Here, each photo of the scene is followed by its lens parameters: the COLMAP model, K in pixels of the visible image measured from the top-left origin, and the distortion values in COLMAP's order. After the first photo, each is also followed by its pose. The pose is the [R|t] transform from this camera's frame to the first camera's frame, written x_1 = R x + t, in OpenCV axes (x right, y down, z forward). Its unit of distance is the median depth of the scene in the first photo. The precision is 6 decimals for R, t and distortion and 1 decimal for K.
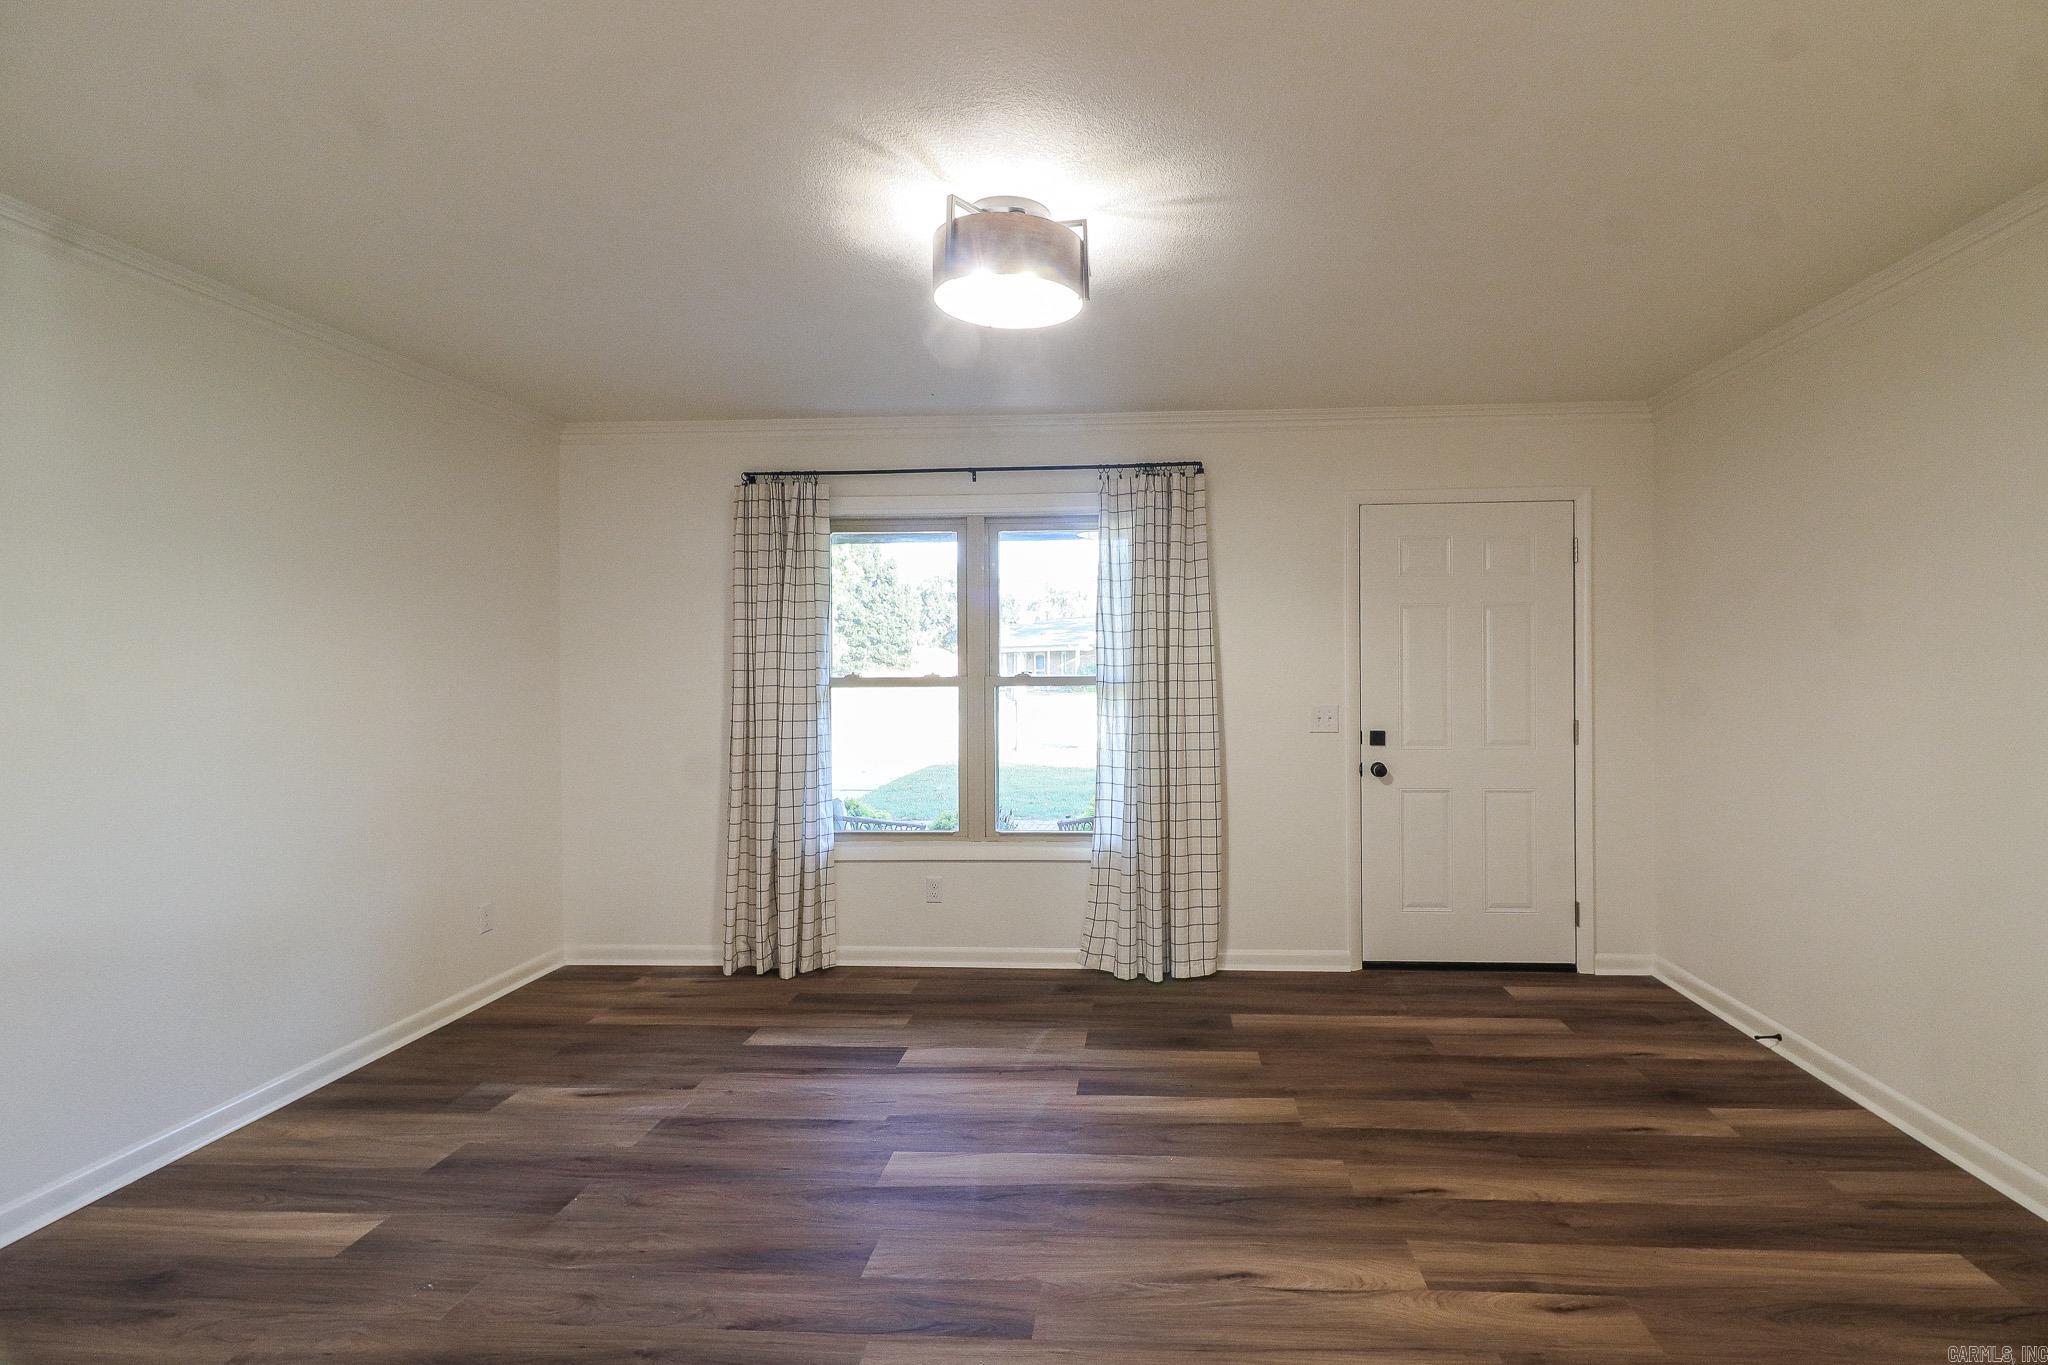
lens RADIAL K [[975.5, 0, 1052.2], [0, 975.5, 656.8], [0, 0, 1]] dist [0.015028, -0.010141]
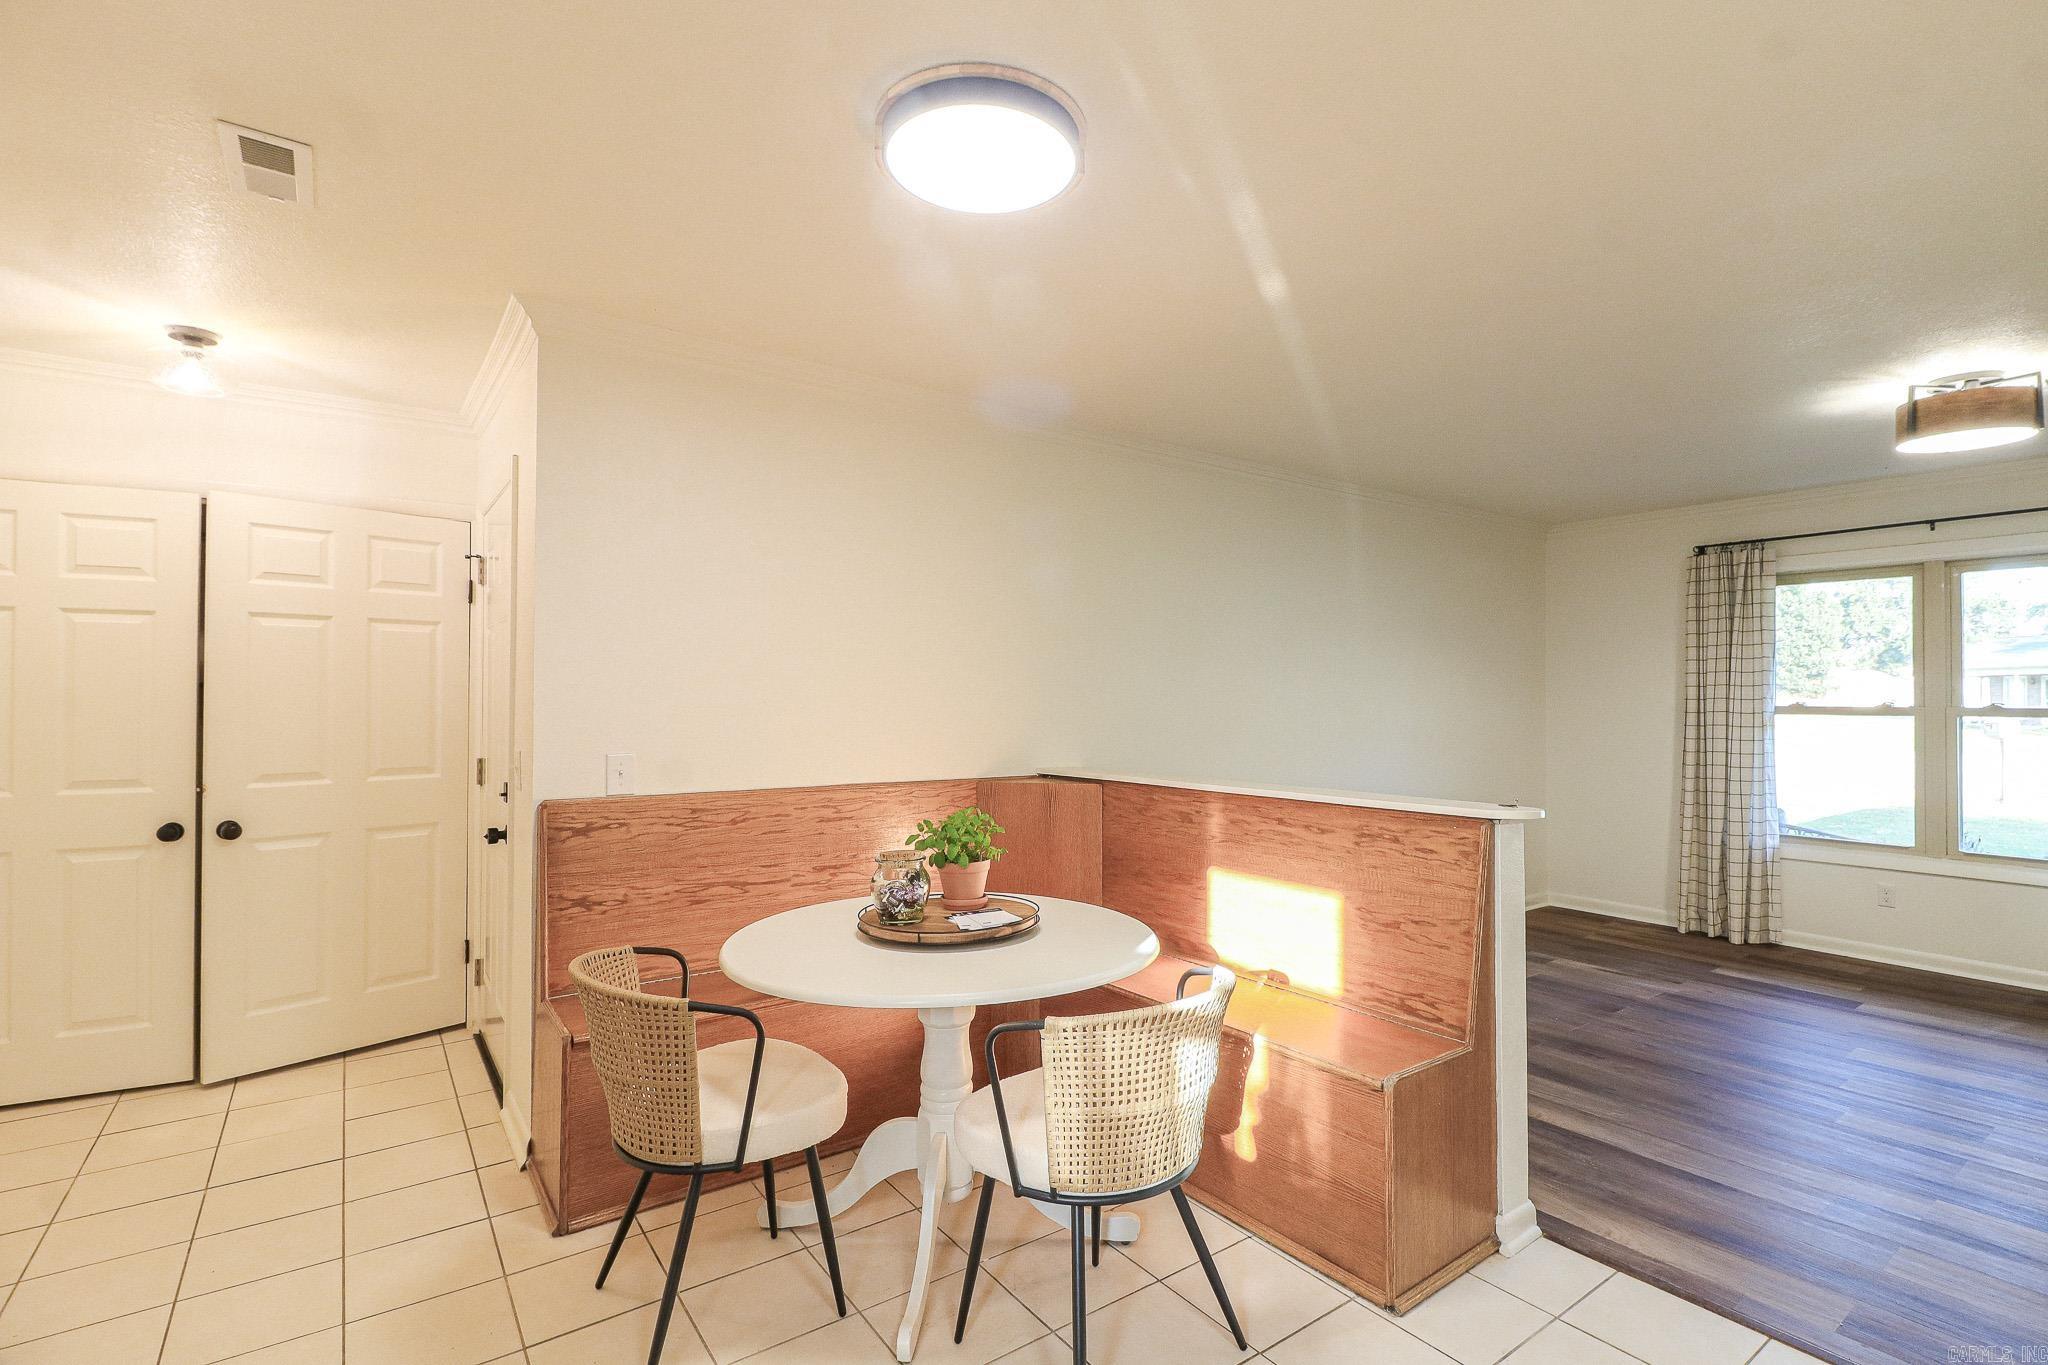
lens RADIAL K [[989.1, 0, 1064.2], [0, 989.1, 686.7], [0, 0, 1]] dist [0.014445, -0.009831]
pose [[0.698743, -0.001530, -0.715371, 0.040010], [0.004213, 0.999989, 0.001976, -0.008945], [0.715361, -0.004395, 0.698742, -0.510218]]
